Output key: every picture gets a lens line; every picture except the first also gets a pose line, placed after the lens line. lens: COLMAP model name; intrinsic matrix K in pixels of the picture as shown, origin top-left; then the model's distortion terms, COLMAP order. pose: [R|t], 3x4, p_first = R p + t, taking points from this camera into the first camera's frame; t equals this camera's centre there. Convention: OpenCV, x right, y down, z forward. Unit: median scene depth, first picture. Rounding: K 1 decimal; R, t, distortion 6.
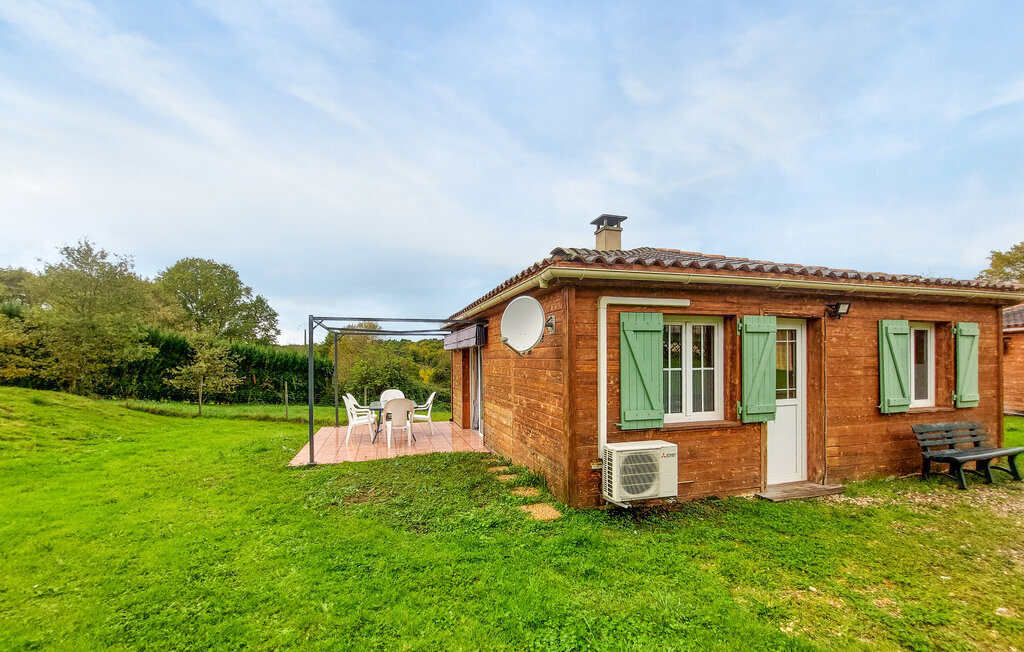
lens RADIAL K [[424.0, 0, 511.3], [0, 424.0, 357.5], [0, 0, 1]] dist [-0.014543, 0.000032]
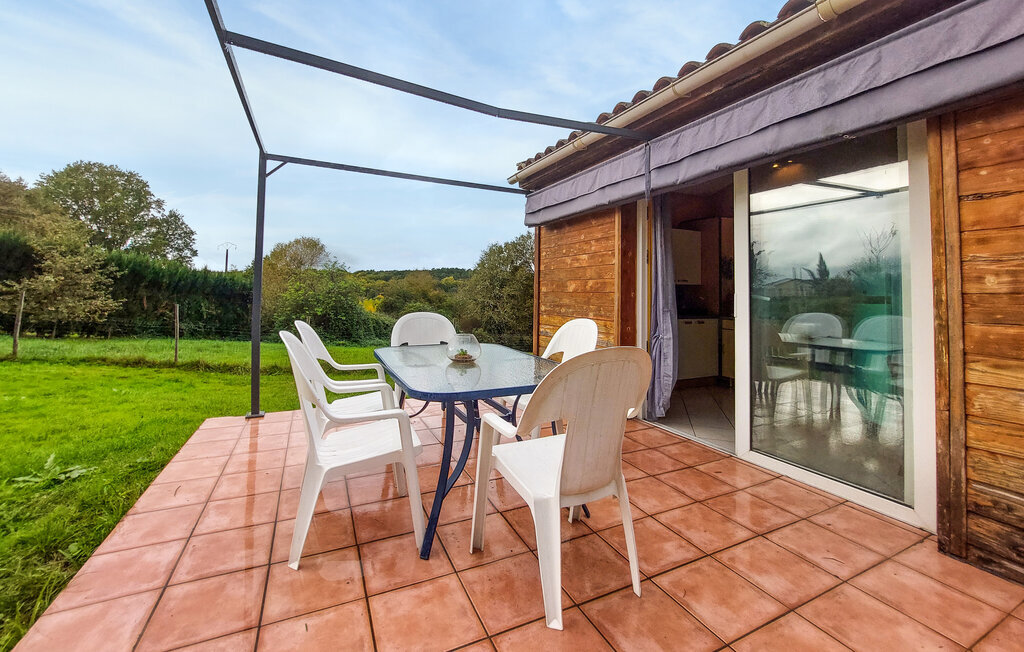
lens RADIAL K [[410.3, 0, 509.4], [0, 410.3, 275.3], [0, 0, 1]] dist [-0.041764, 0.011305]
pose [[0.988176, 0.026368, 0.151040, -0.099476], [-0.020255, 0.998918, -0.041870, 0.021789], [-0.151980, 0.038316, 0.987641, 0.245456]]
